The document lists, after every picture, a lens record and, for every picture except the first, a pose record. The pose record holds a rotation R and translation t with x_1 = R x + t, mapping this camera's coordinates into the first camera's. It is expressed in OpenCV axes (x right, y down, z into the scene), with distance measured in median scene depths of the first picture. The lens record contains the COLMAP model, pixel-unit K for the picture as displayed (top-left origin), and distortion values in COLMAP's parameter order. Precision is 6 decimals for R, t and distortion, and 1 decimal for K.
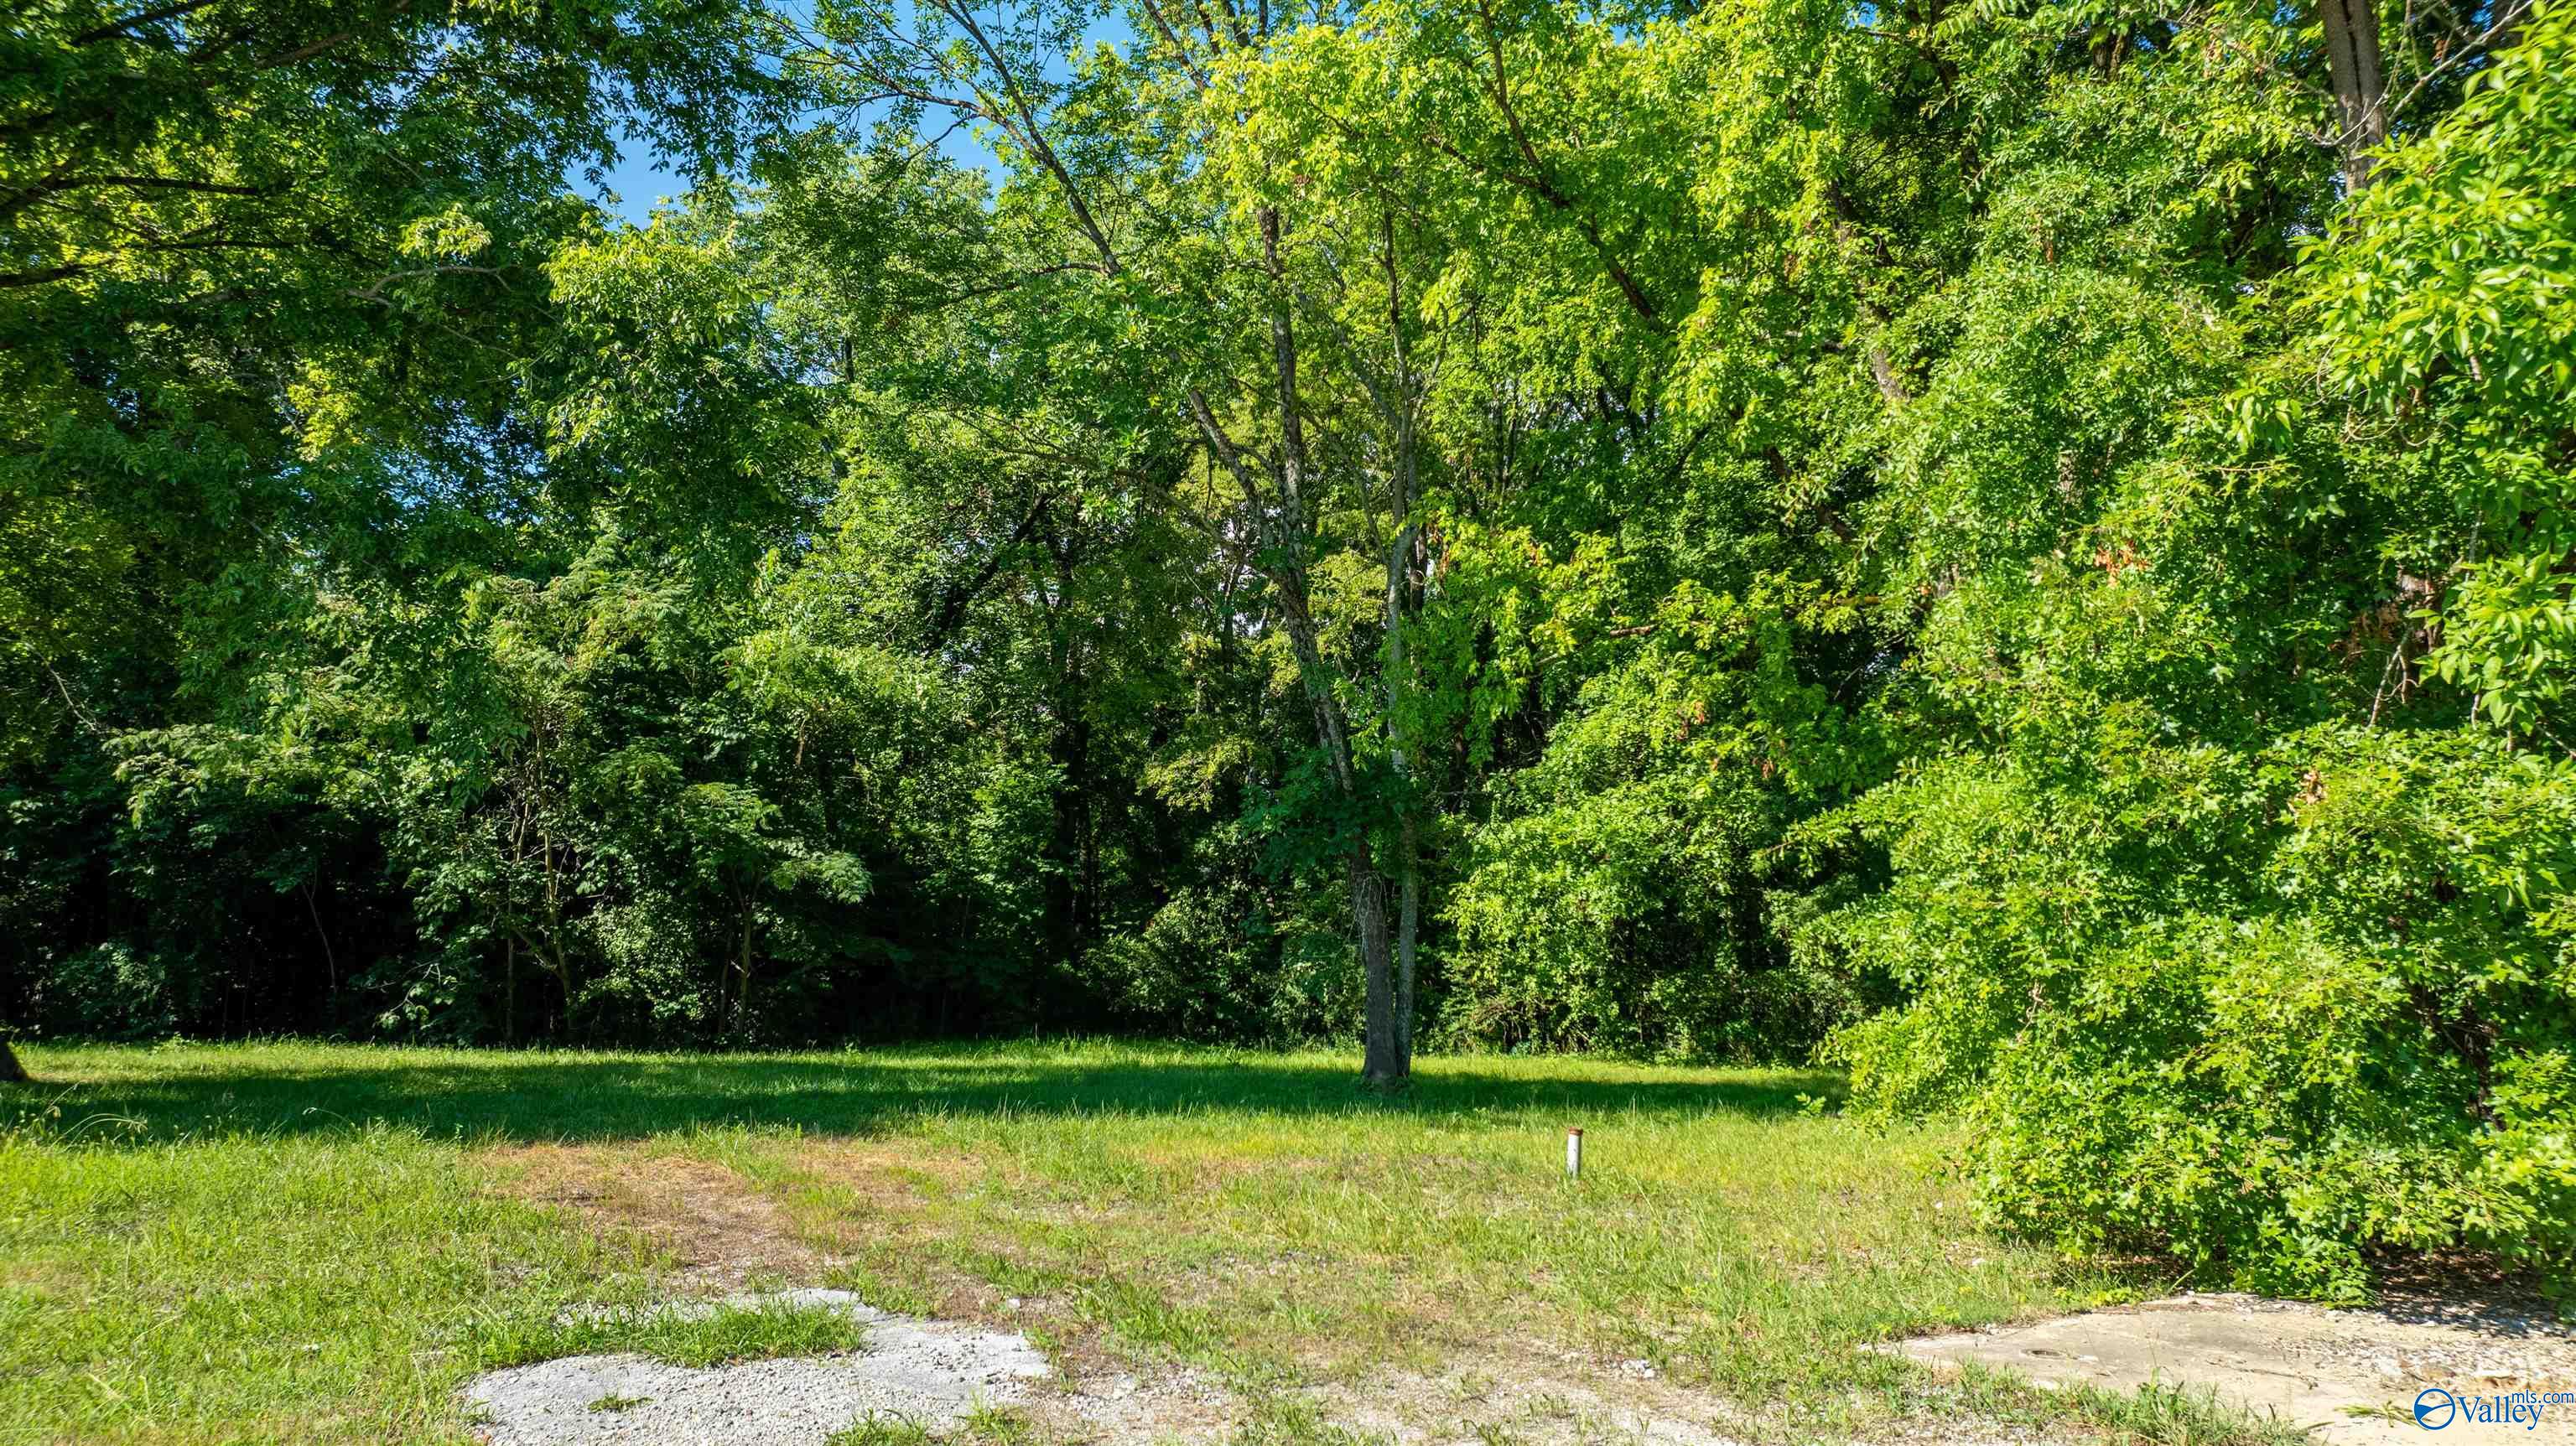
lens RADIAL K [[1880.7, 0, 1288.0], [0, 1880.7, 723.0], [0, 0, 1]] dist [0.075062, -0.160884]
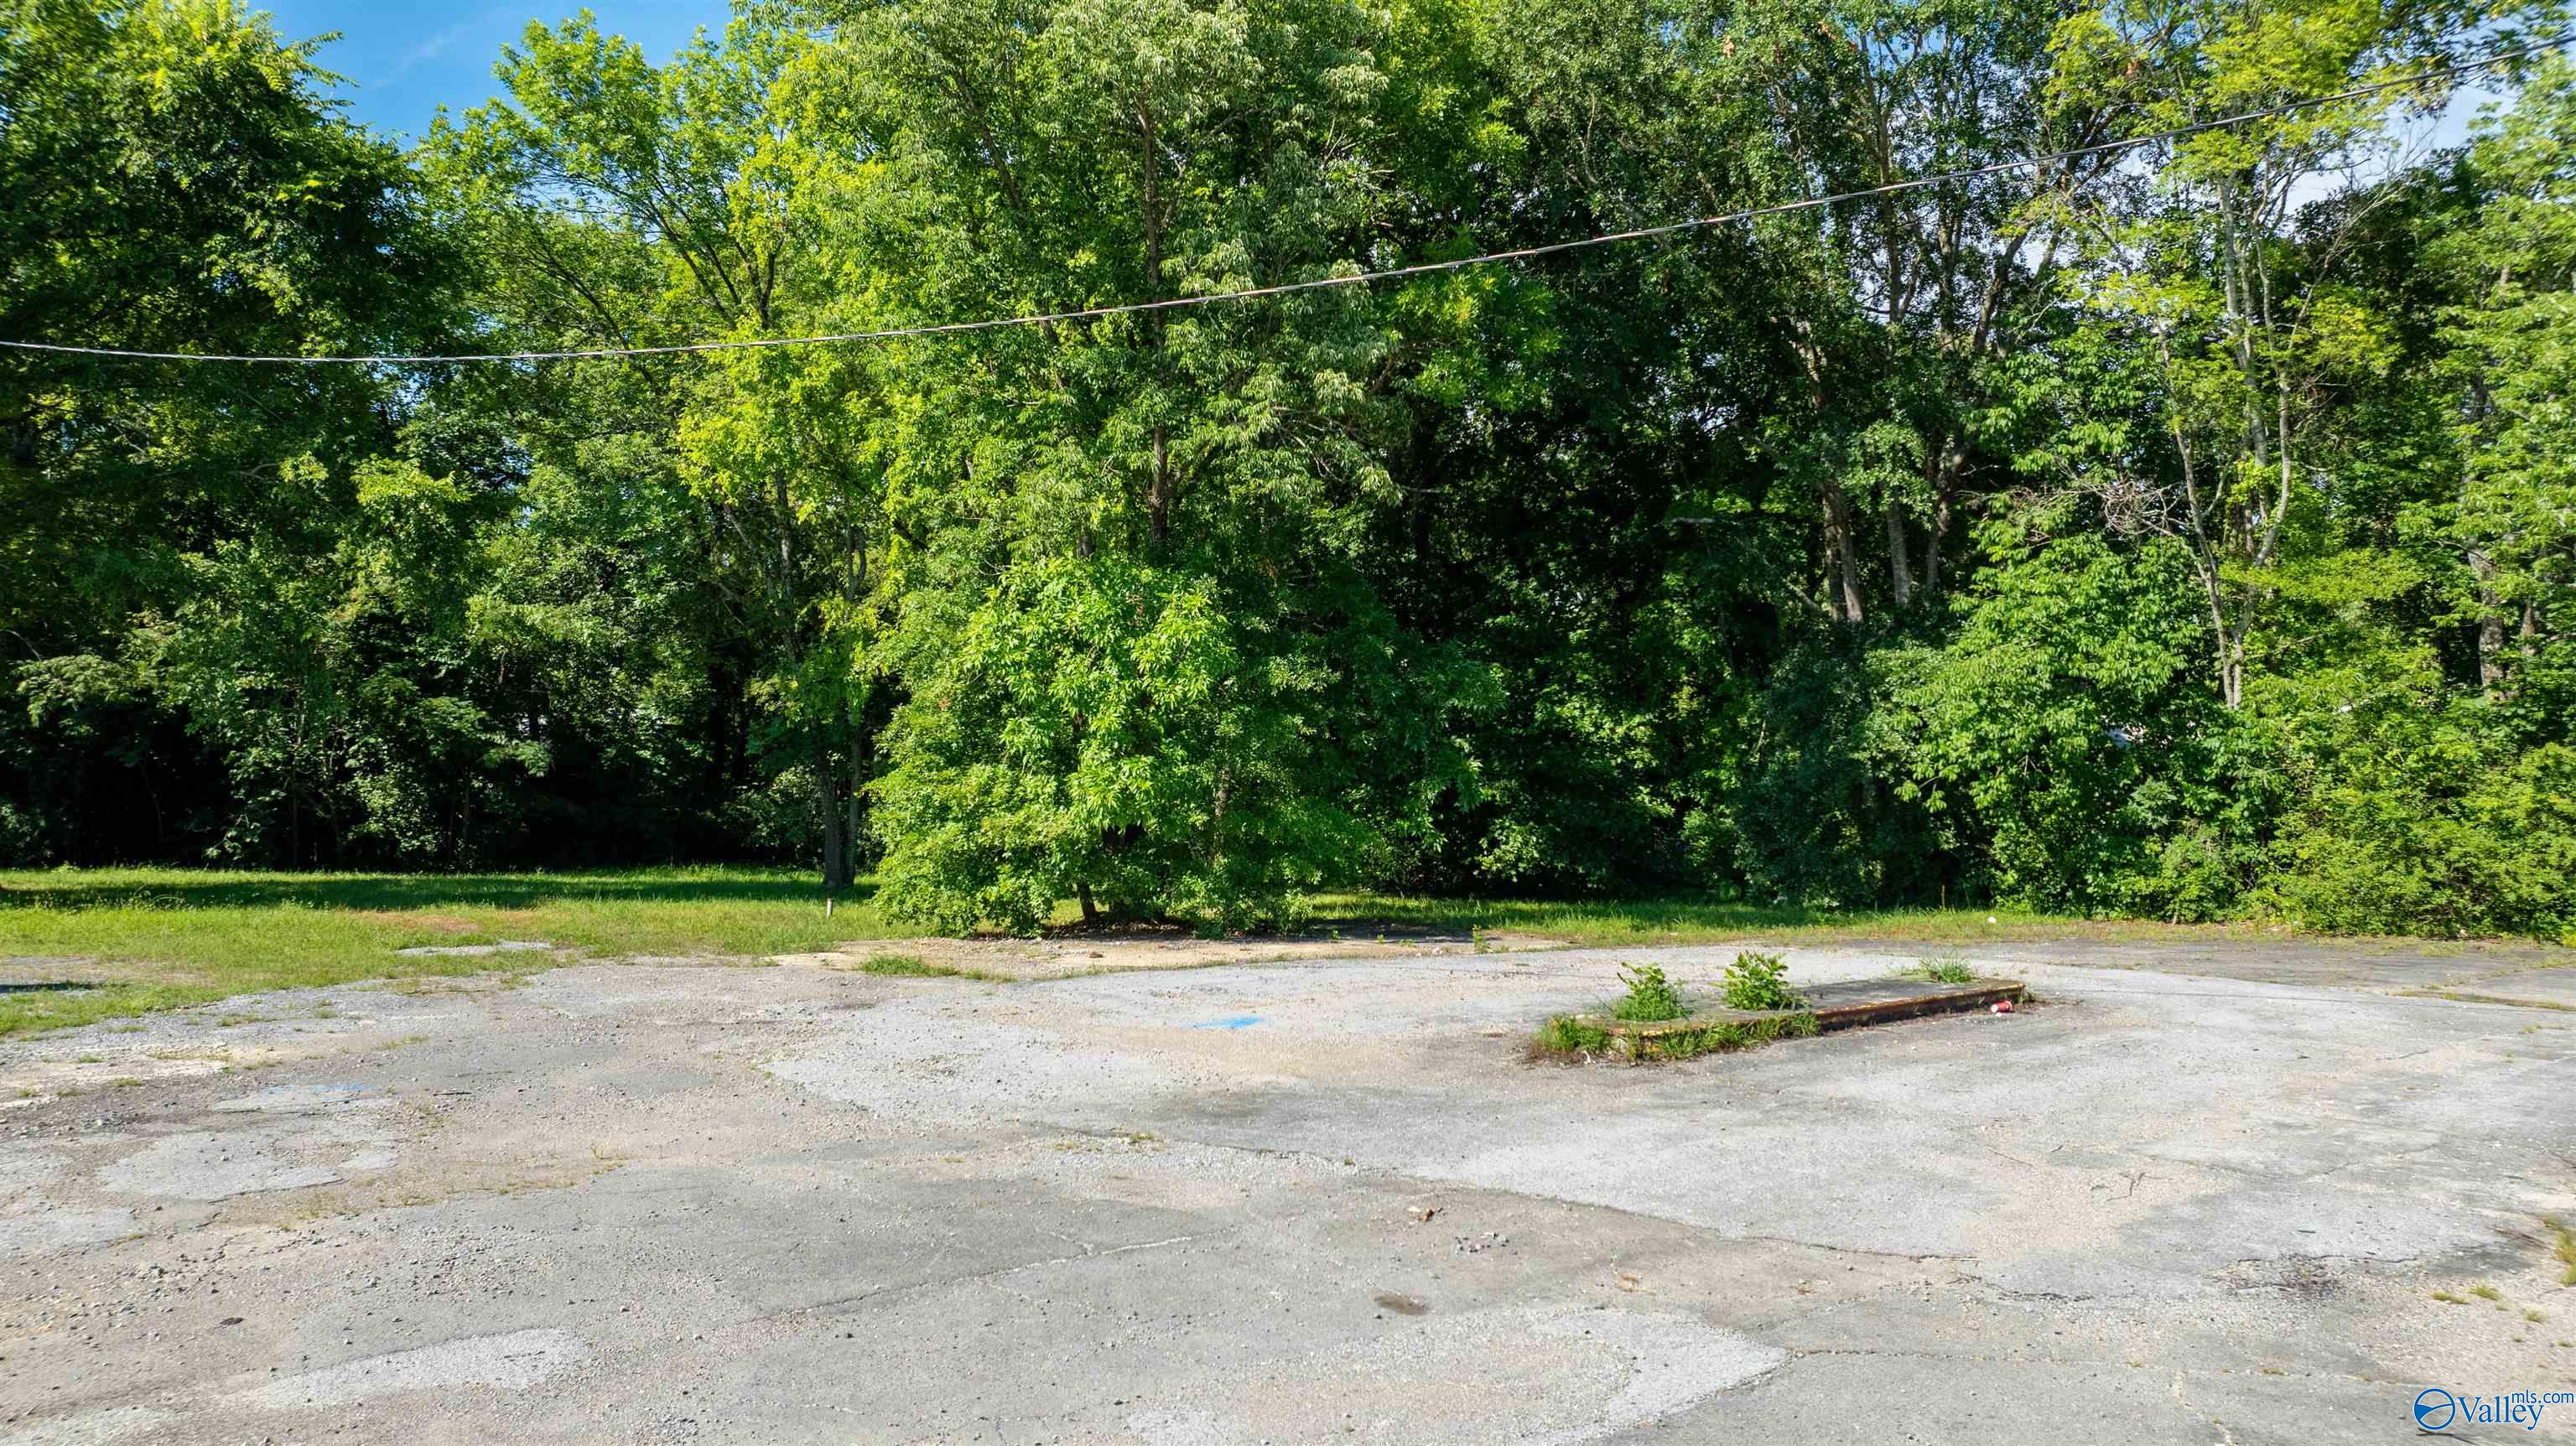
lens RADIAL K [[1785.6, 0, 1288.0], [0, 1785.6, 723.0], [0, 0, 1]] dist [-0.008433, -0.004352]
pose [[0.988310, 0.008146, 0.152238, 0.139261], [-0.021003, 0.996325, 0.083037, -0.075778], [-0.151002, -0.085263, 0.984849, -0.476718]]
